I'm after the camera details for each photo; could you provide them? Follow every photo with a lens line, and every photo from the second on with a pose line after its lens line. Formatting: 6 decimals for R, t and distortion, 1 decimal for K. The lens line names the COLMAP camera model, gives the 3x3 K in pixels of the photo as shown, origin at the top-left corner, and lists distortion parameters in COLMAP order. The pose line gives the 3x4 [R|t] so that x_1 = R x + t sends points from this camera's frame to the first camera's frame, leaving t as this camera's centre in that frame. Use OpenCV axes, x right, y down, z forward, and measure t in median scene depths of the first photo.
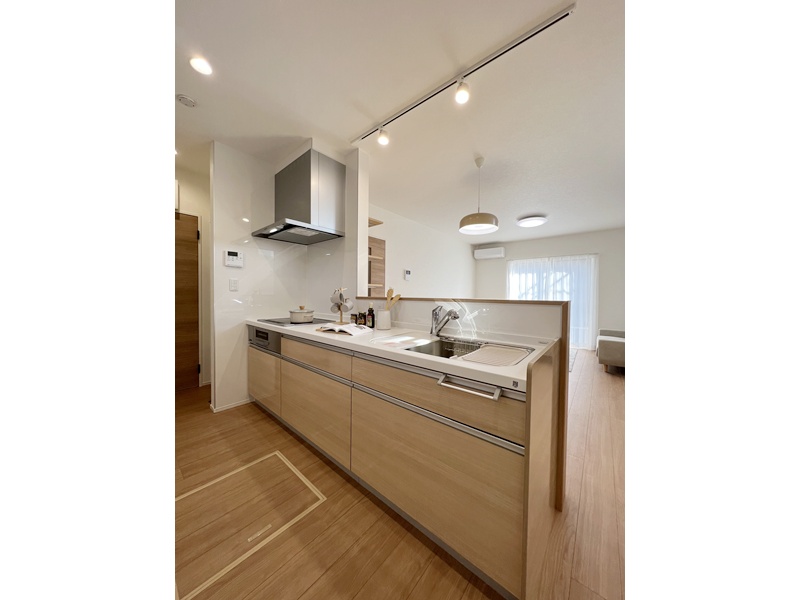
lens RADIAL K [[239.7, 0, 400.5], [0, 239.7, 300.4], [0, 0, 1]] dist [-0.002072, 0.000061]
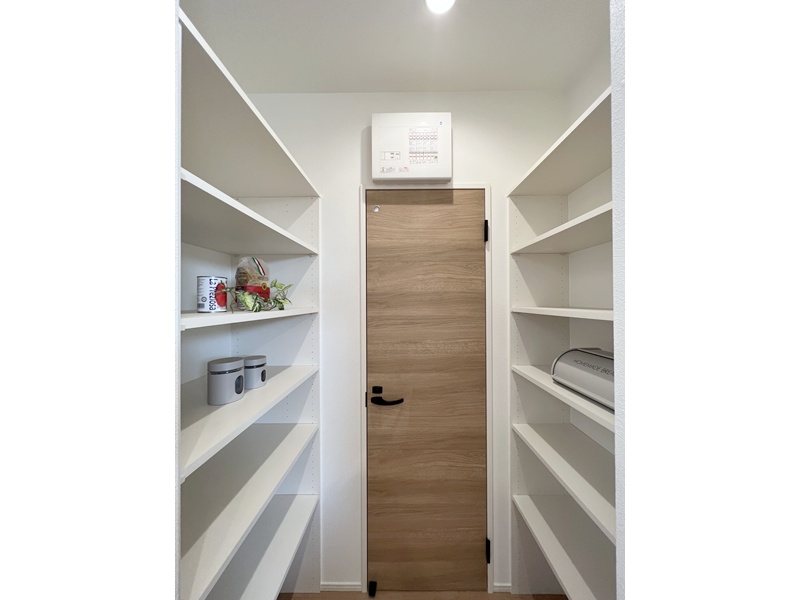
lens RADIAL K [[320.9, 0, 404.4], [0, 320.9, 303.5], [0, 0, 1]] dist [-0.003666, 0.000053]
pose [[0.641797, -0.022592, -0.766541, -0.671812], [-0.003512, 0.999469, -0.032397, -0.167762], [0.766866, 0.023485, 0.641377, 0.701479]]
